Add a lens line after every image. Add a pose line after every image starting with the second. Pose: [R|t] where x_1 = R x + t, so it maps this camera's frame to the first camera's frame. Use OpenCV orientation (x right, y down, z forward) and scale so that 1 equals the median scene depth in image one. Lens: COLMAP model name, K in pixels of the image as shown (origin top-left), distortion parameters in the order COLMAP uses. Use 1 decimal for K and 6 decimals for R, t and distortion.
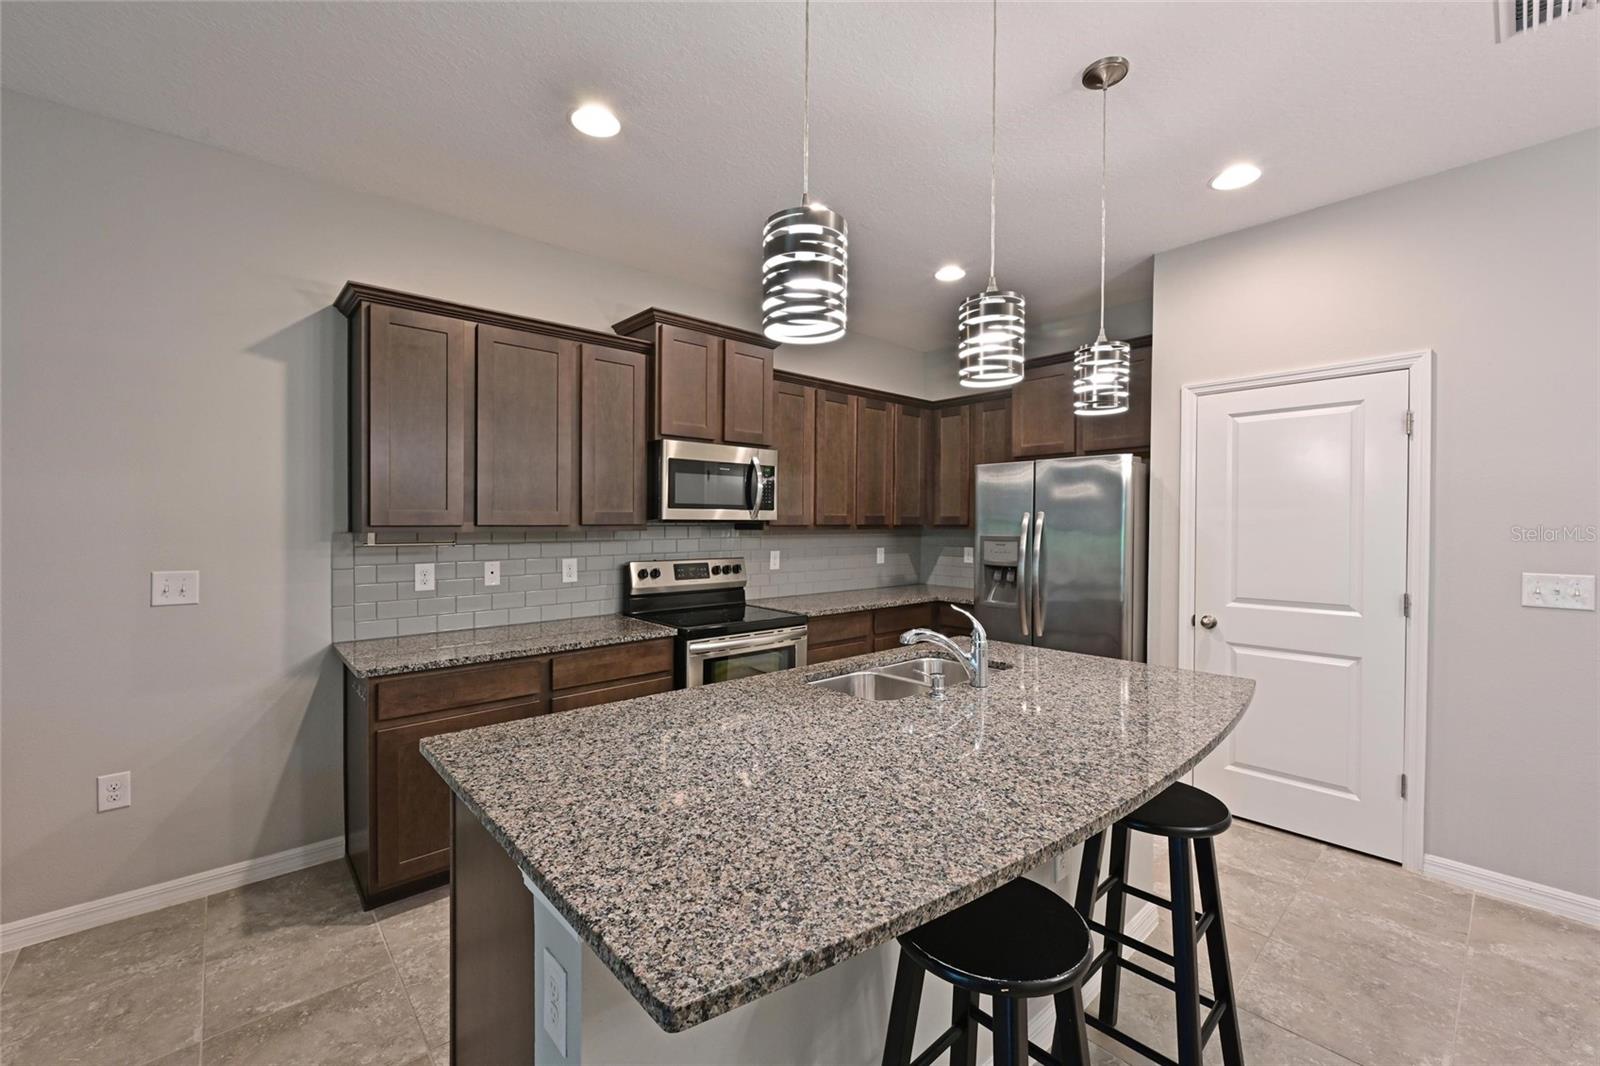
lens RADIAL K [[646.2, 0, 790.1], [0, 646.2, 528.7], [0, 0, 1]] dist [-0.000545, 0.000093]
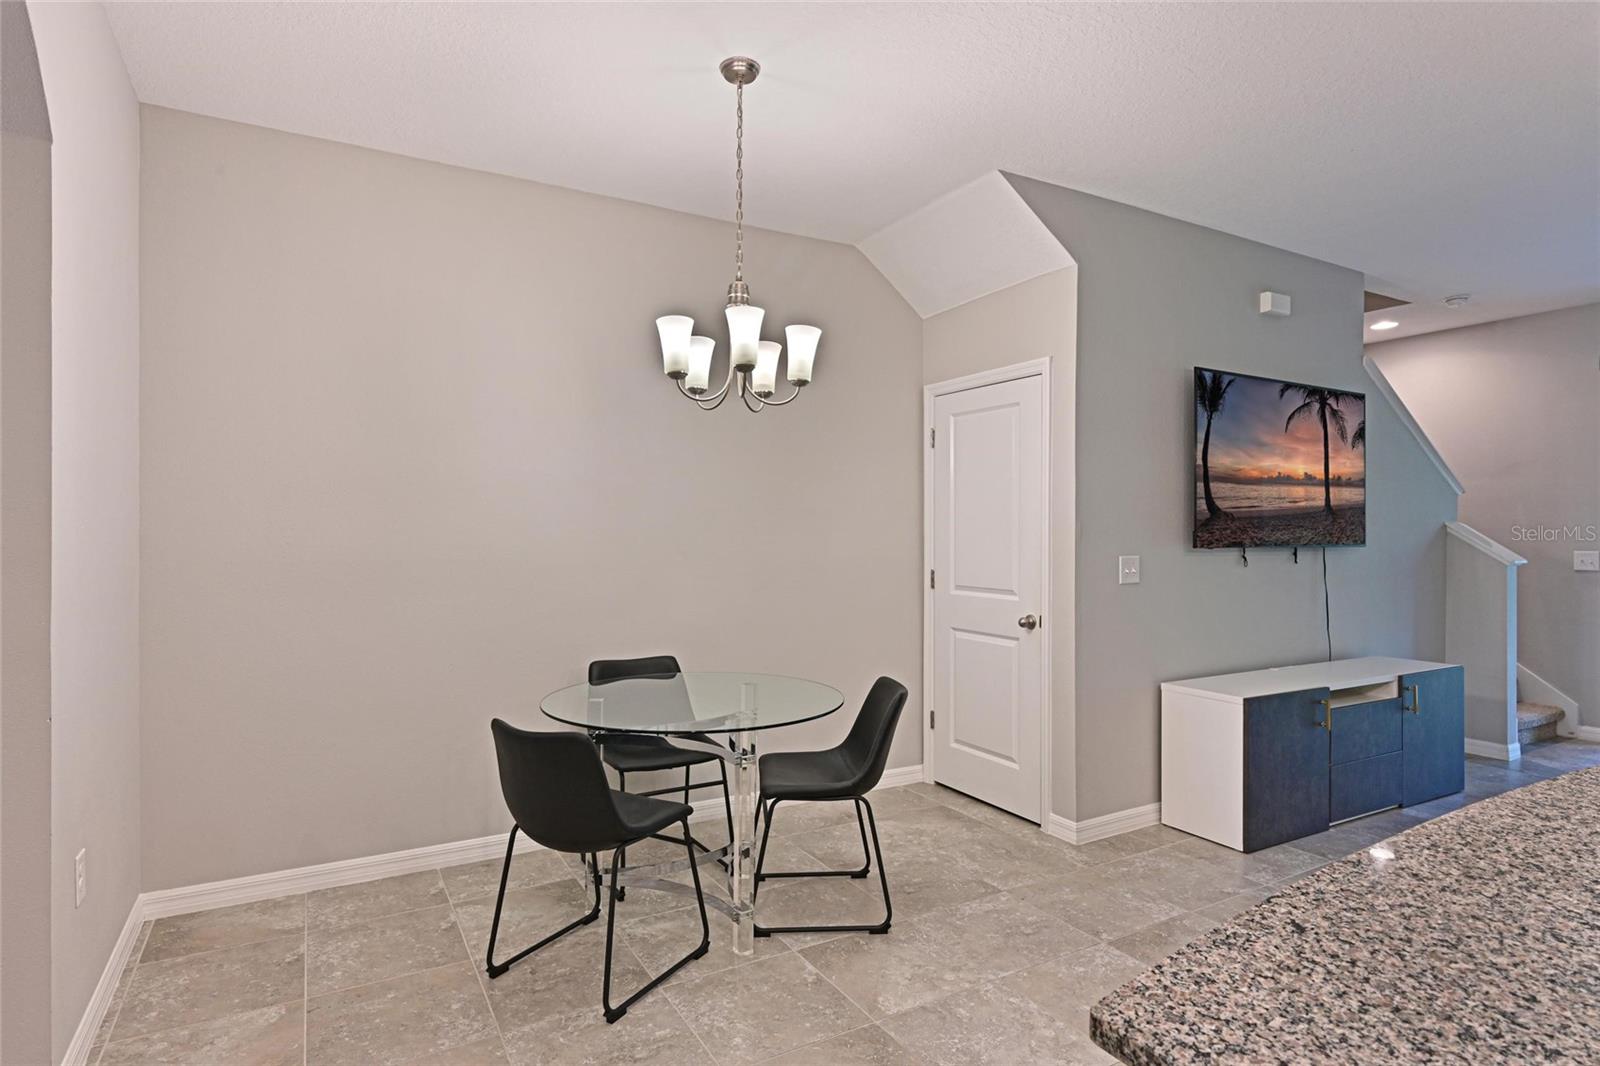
lens RADIAL K [[848.2, 0, 795.1], [0, 848.2, 536.6], [0, 0, 1]] dist [0.002083, 0.001577]
pose [[-0.979798, -0.003251, 0.199962, 0.535439], [-0.000810, 0.999924, 0.012284, 0.015863], [-0.199987, 0.011874, -0.979727, 0.963159]]
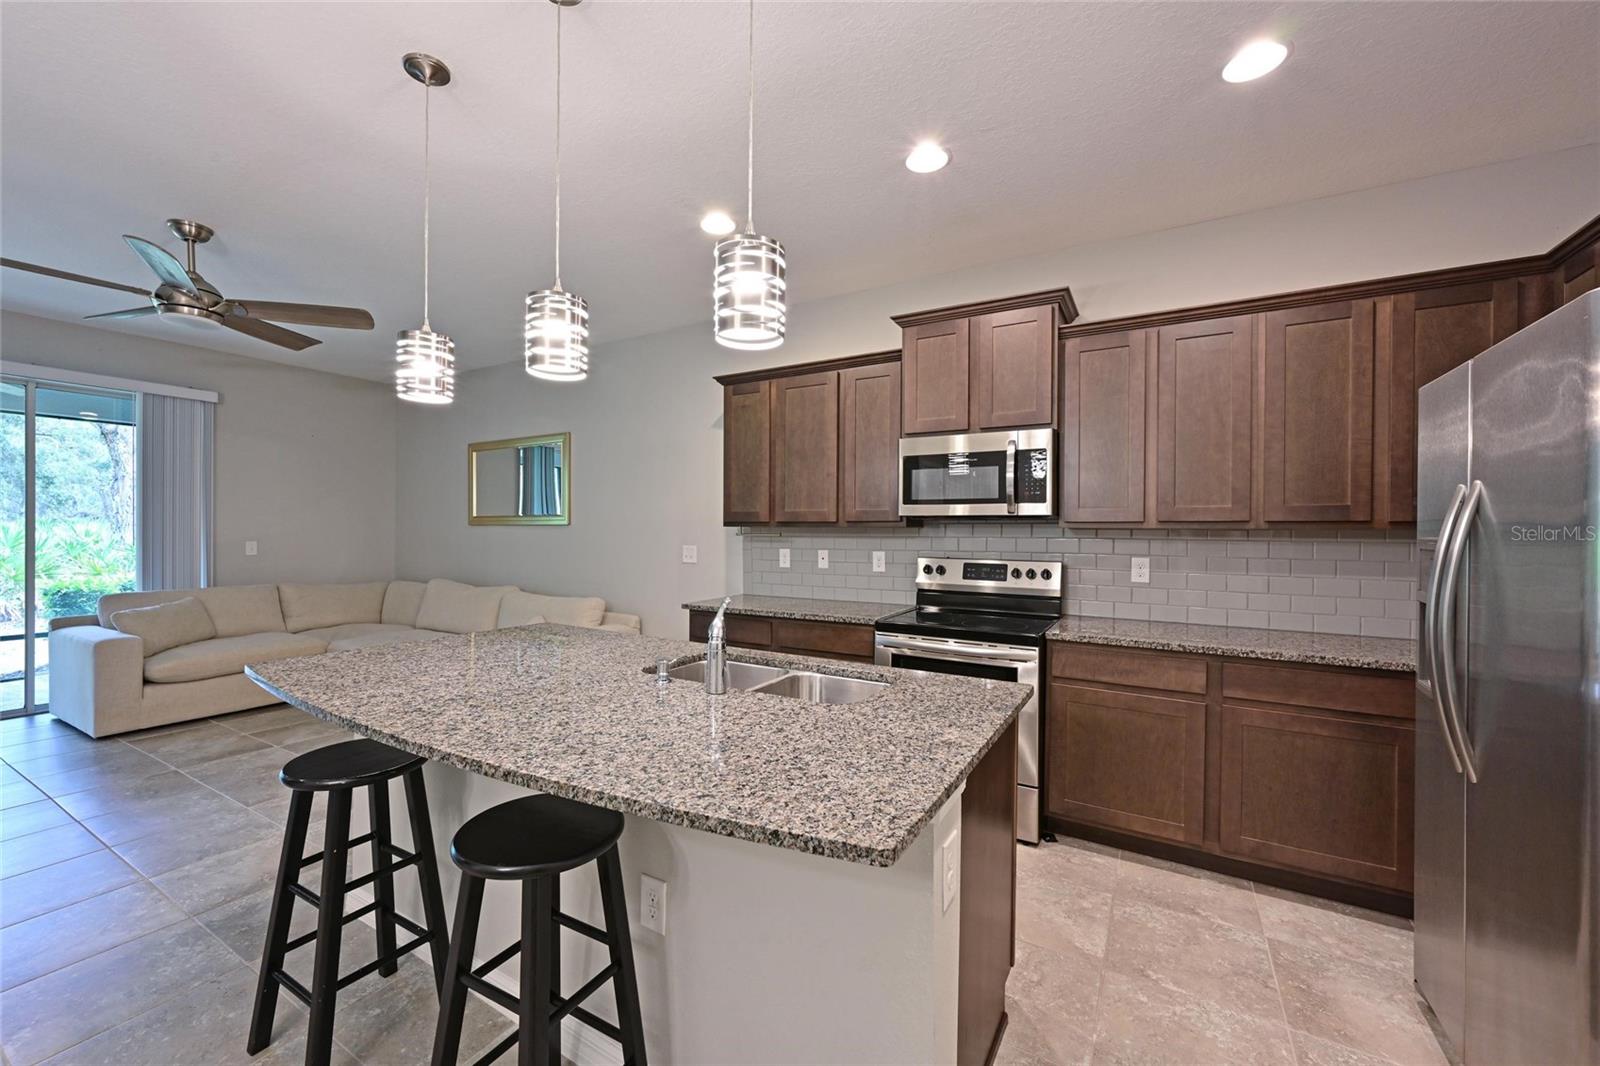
lens RADIAL K [[628.3, 0, 795.7], [0, 628.3, 532.5], [0, 0, 1]] dist [-0.000043, 0.000124]
pose [[0.311249, 0.003362, -0.950322, 0.762387], [-0.013279, 0.999912, -0.000812, 0.016816], [0.950236, 0.012872, 0.311266, 0.559490]]
